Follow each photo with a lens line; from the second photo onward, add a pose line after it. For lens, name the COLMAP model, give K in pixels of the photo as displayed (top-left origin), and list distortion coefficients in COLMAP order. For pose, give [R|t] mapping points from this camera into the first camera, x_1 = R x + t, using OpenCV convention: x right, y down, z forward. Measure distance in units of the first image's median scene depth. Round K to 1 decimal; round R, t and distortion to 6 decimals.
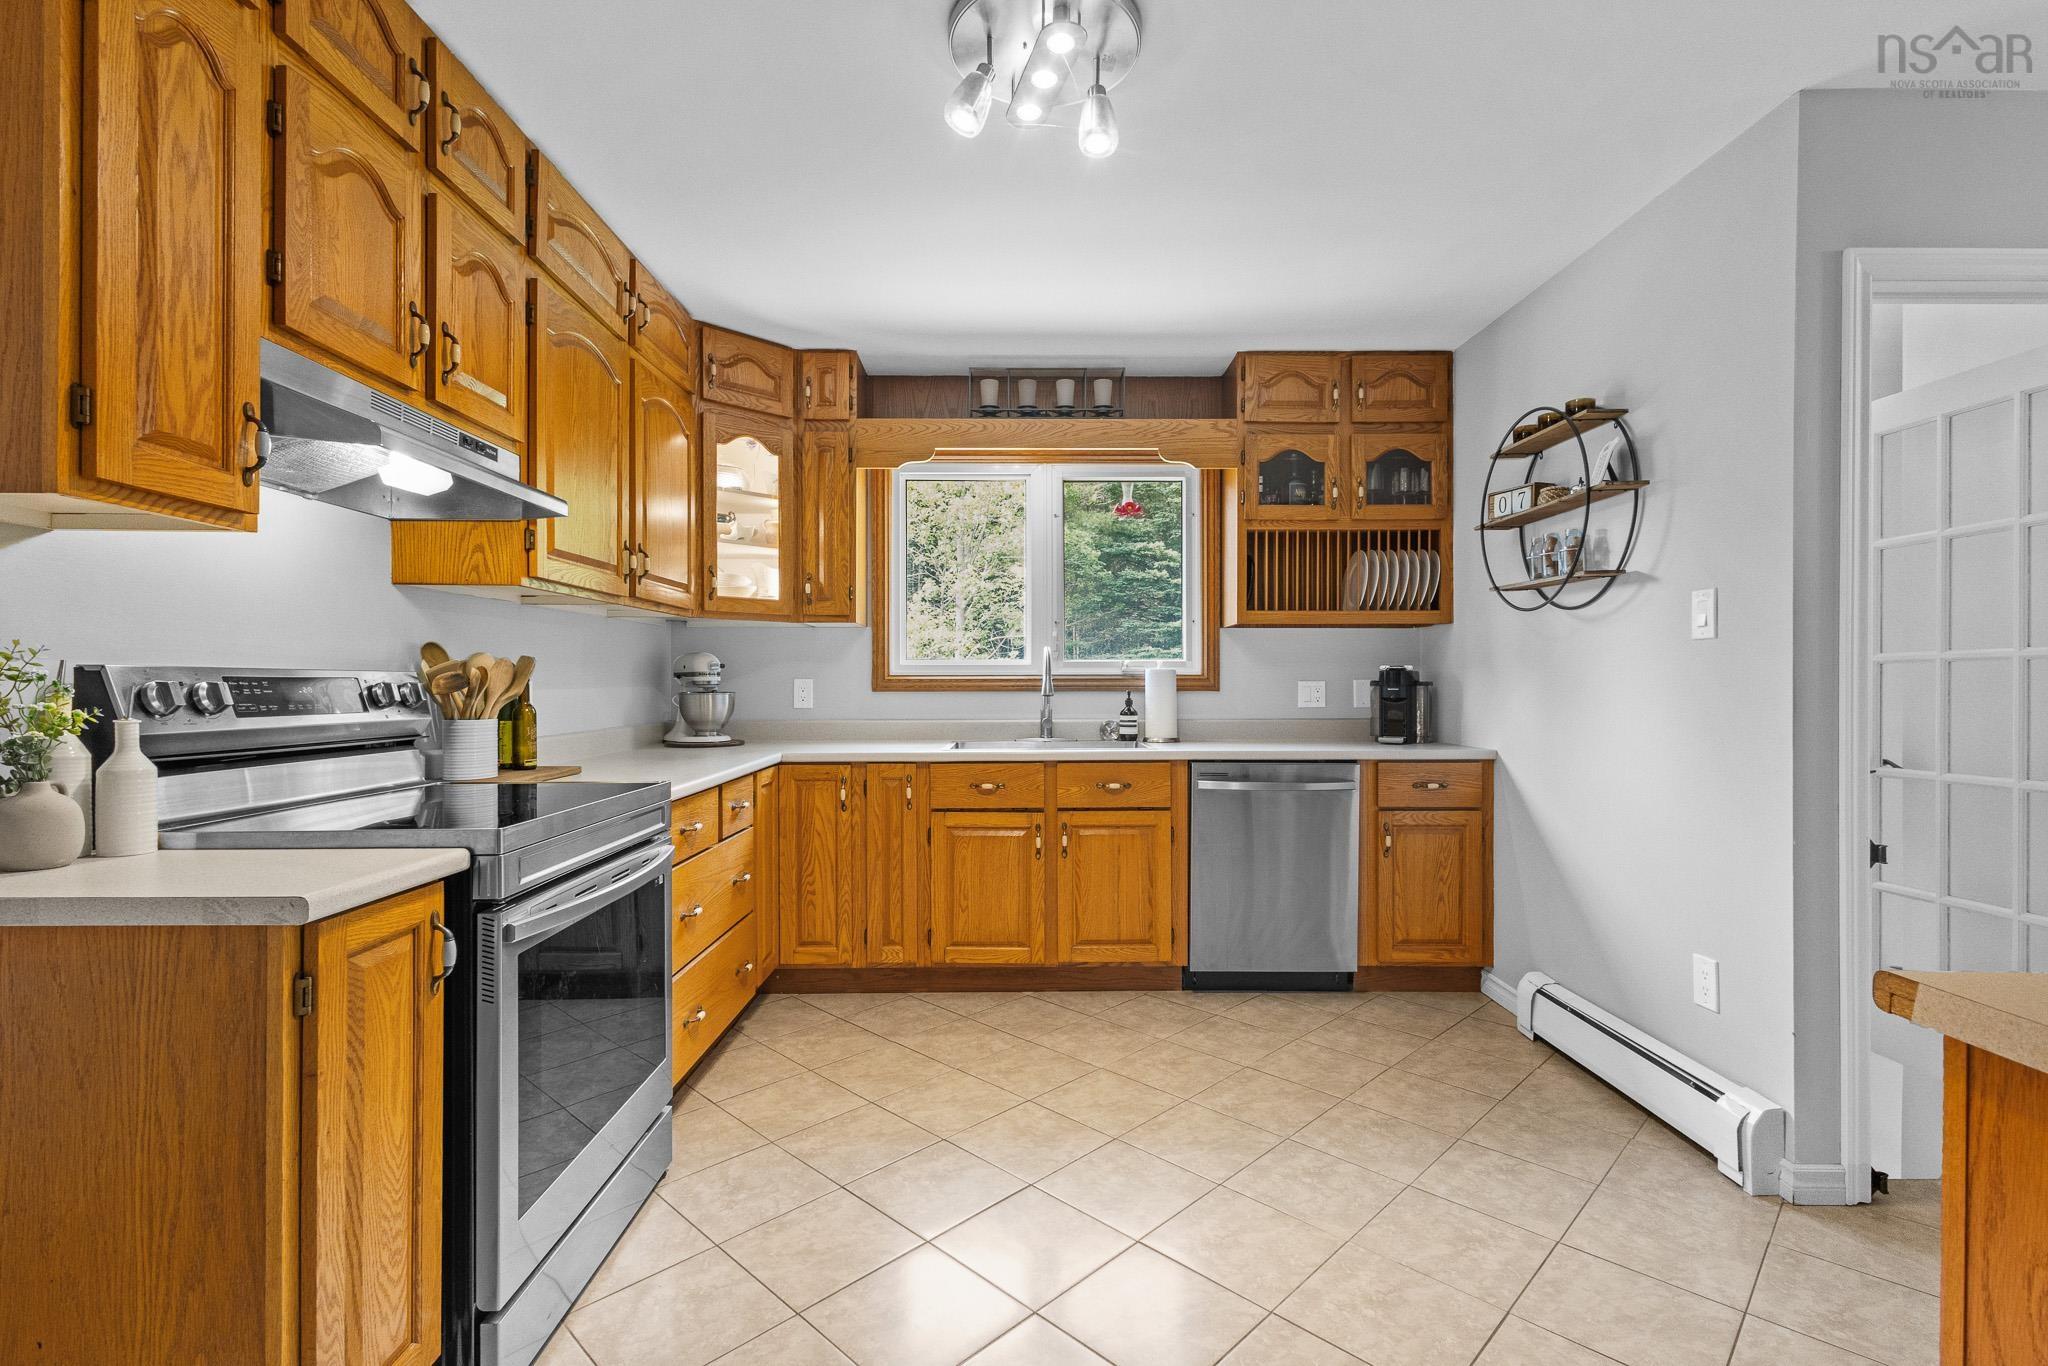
lens RADIAL K [[939.0, 0, 1025.7], [0, 939.0, 685.1], [0, 0, 1]] dist [0.005298, -0.001136]
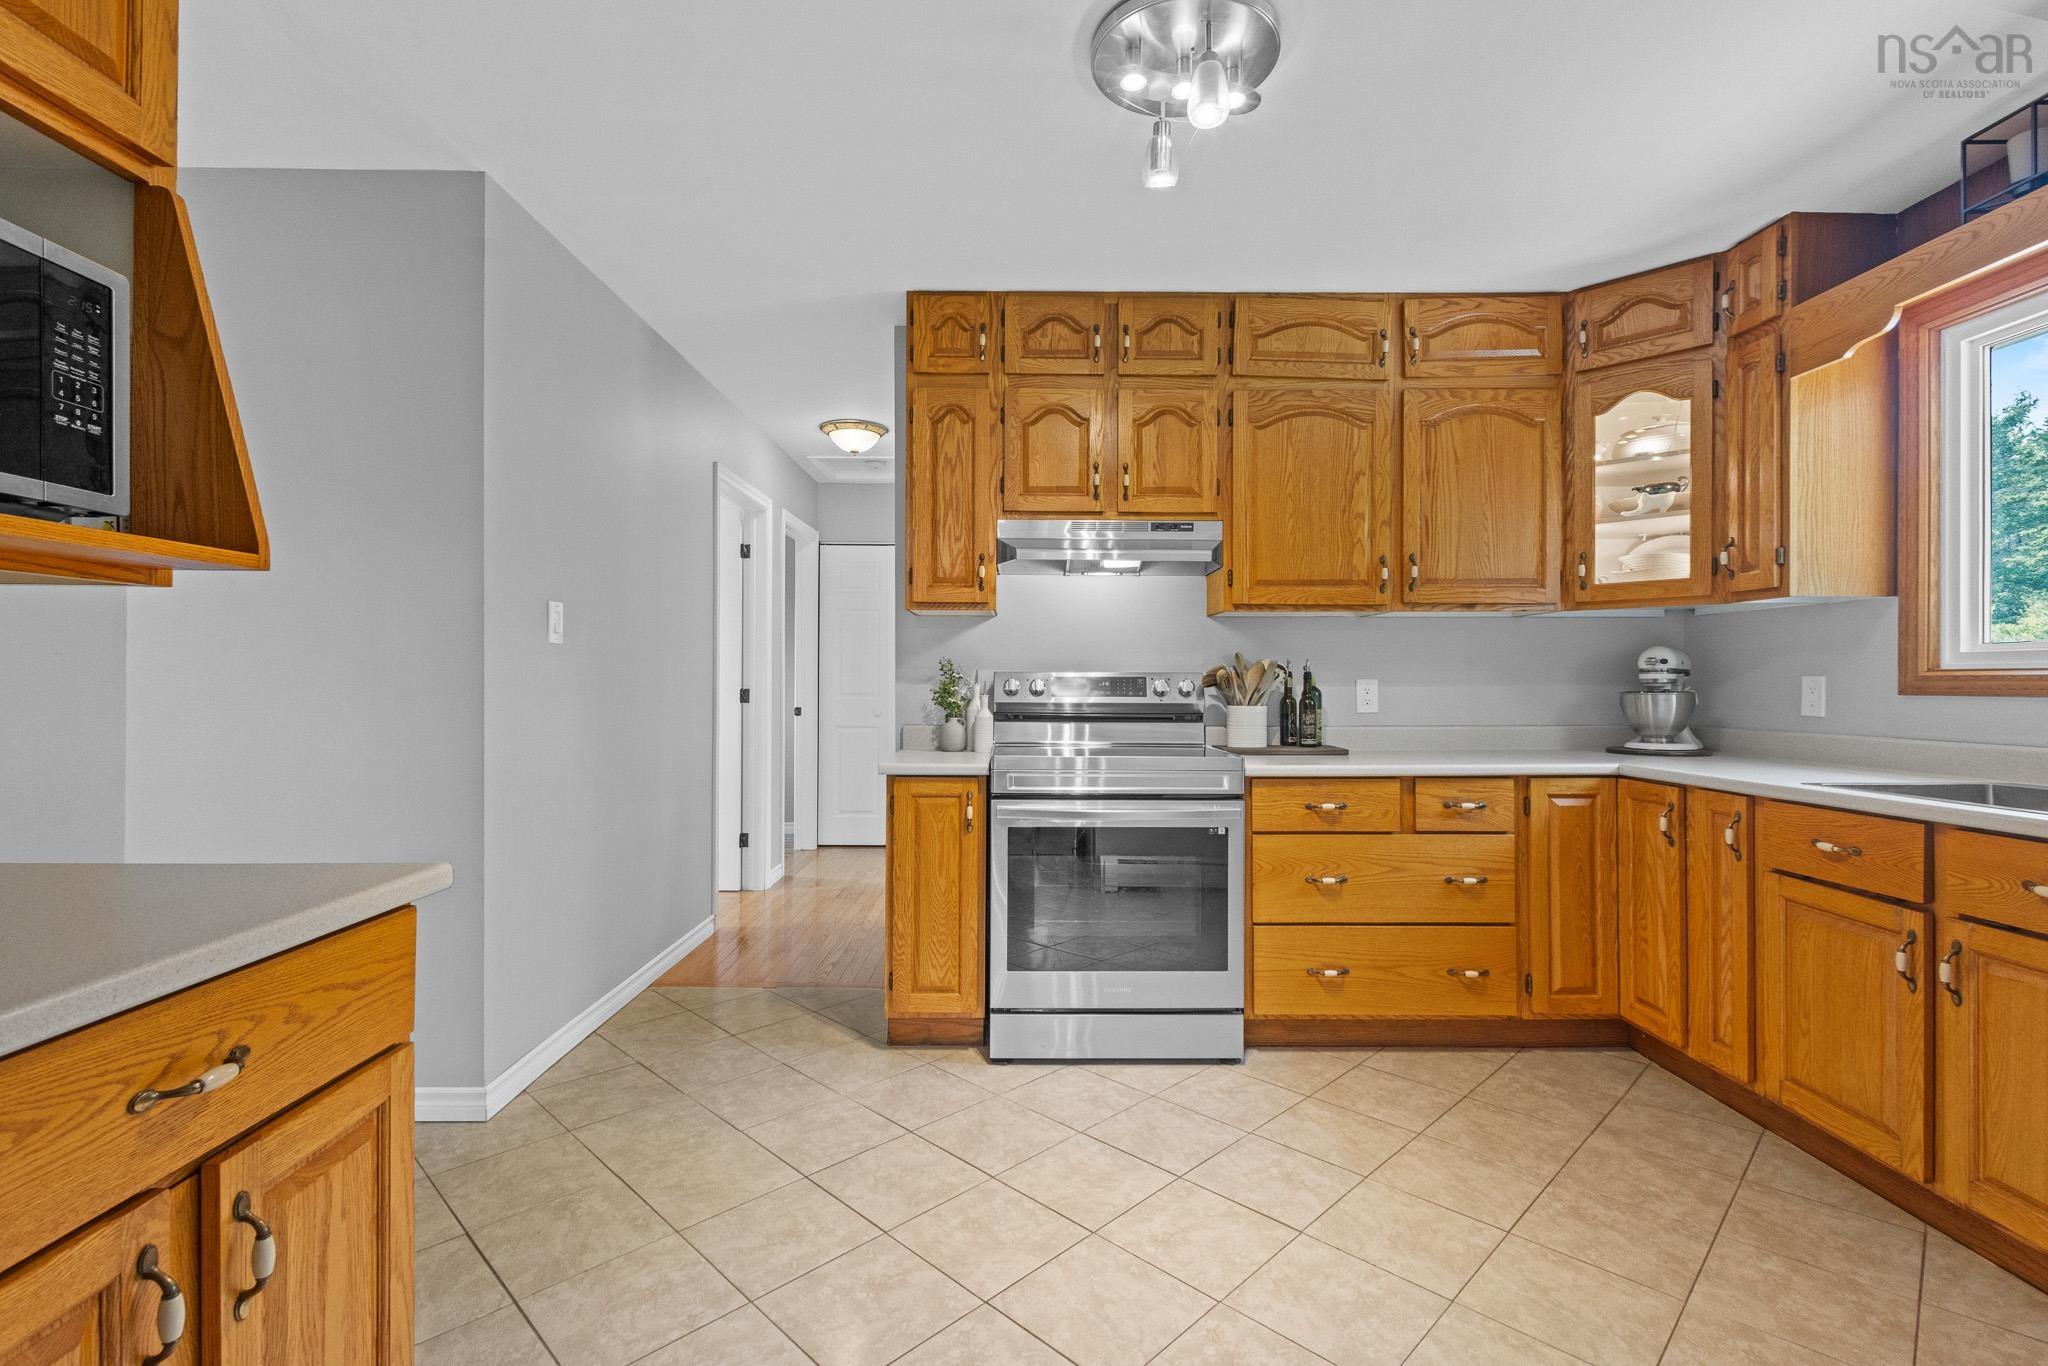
lens RADIAL K [[939.0, 0, 1022.0], [0, 939.0, 678.4], [0, 0, 1]] dist [0.005298, -0.001136]
pose [[-0.006789, -0.002955, -0.999973, 0.578257], [-0.005329, 0.999982, -0.002919, 0.000542], [0.999963, 0.005309, -0.006804, 0.461425]]
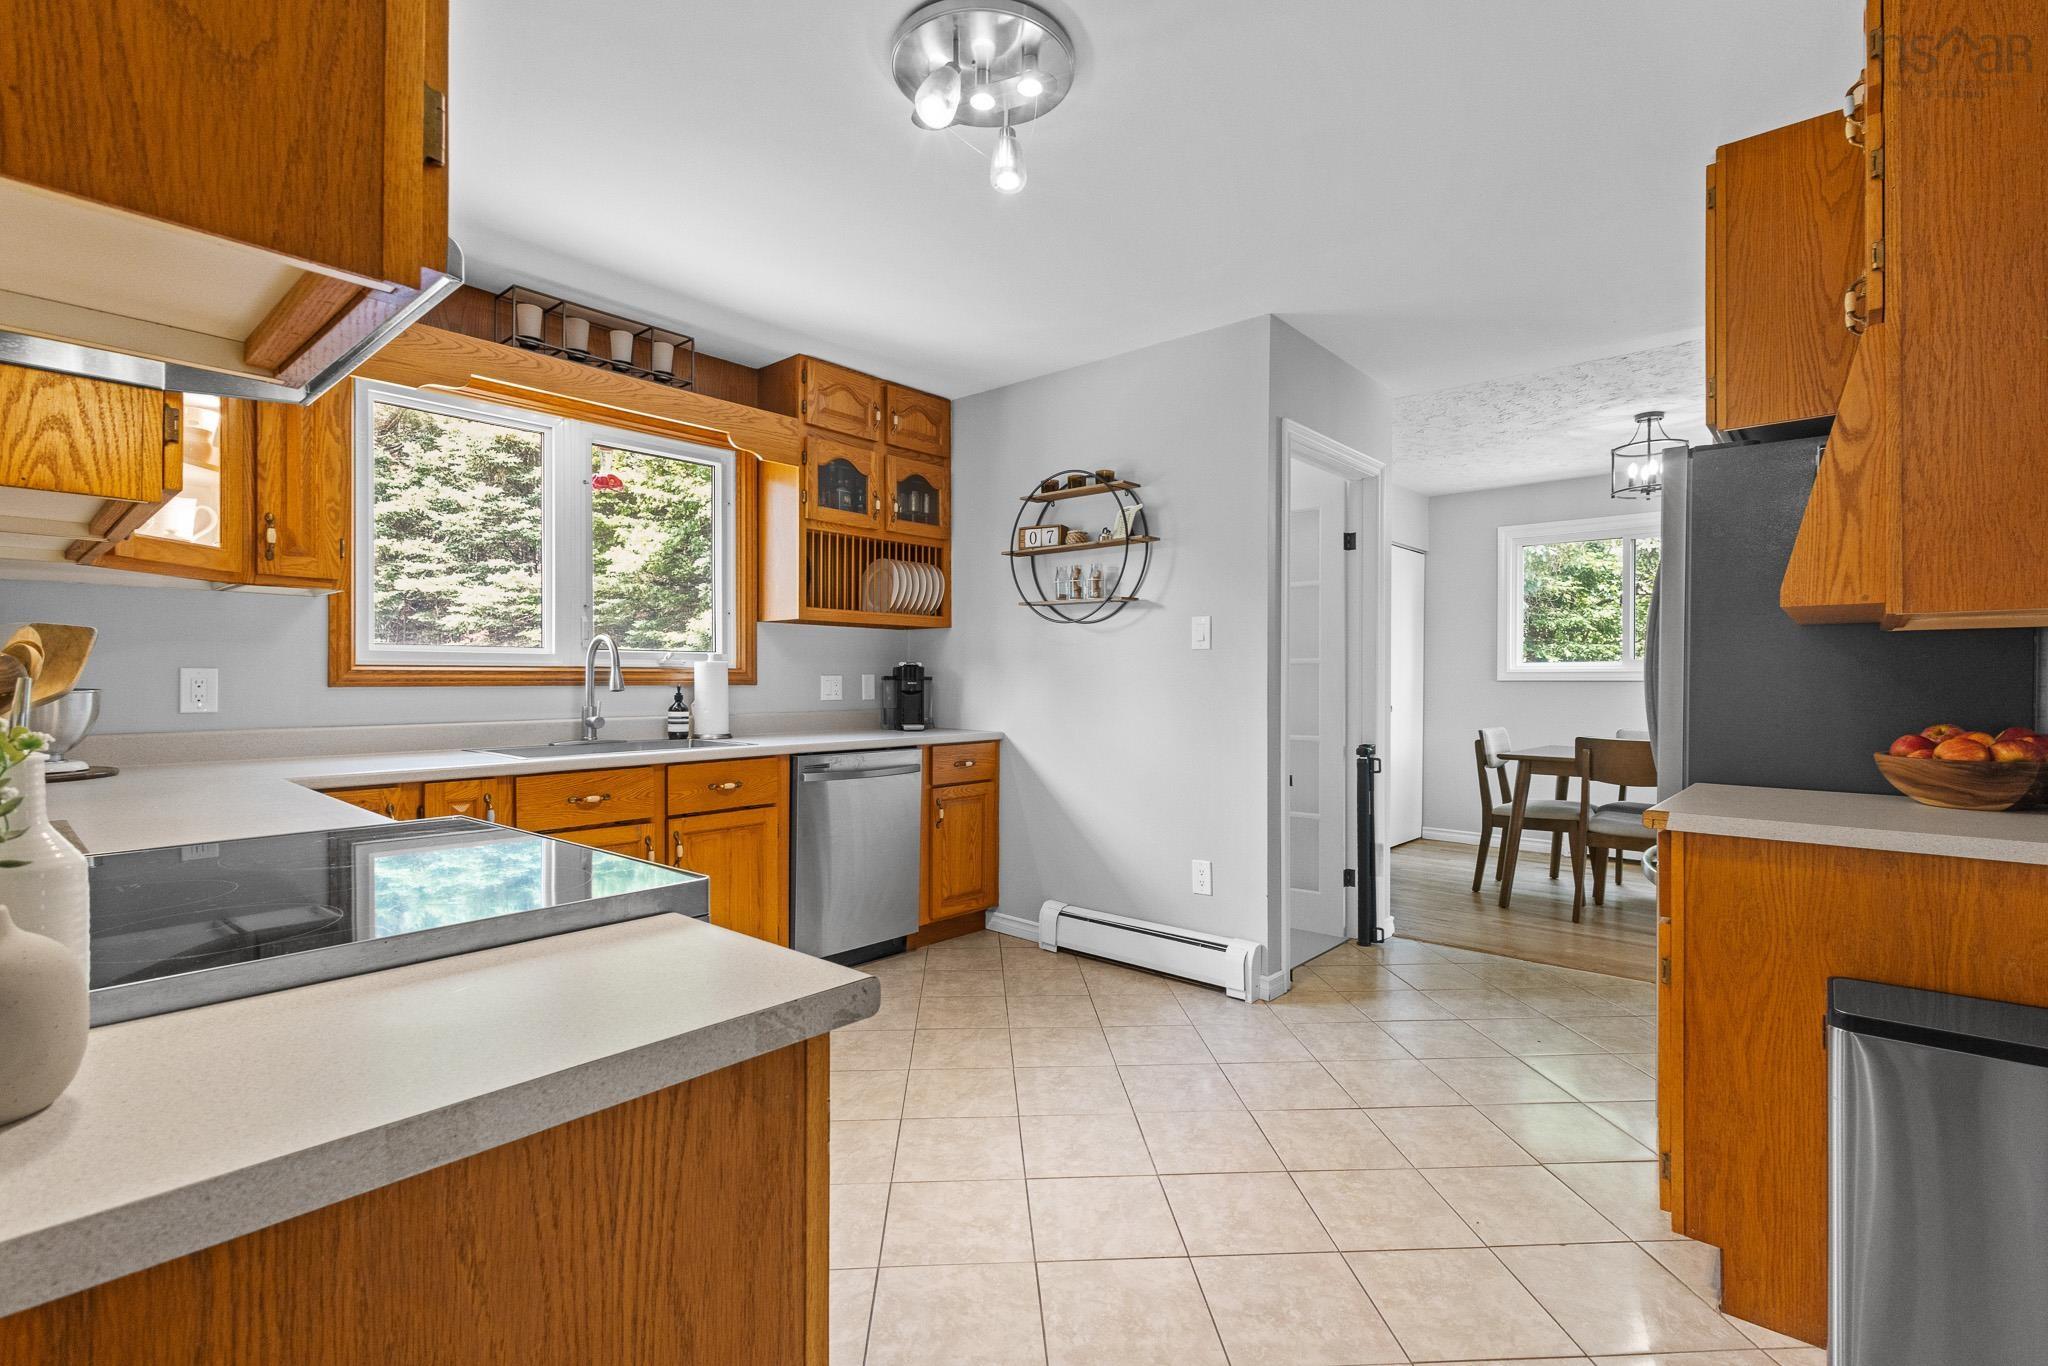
lens RADIAL K [[939.0, 0, 1027.9], [0, 939.0, 679.4], [0, 0, 1]] dist [0.005298, -0.001136]
pose [[0.662850, 0.001969, 0.748750, -0.405667], [-0.002091, 0.999998, -0.000779, 0.000470], [-0.748750, -0.001050, 0.662852, 0.147152]]
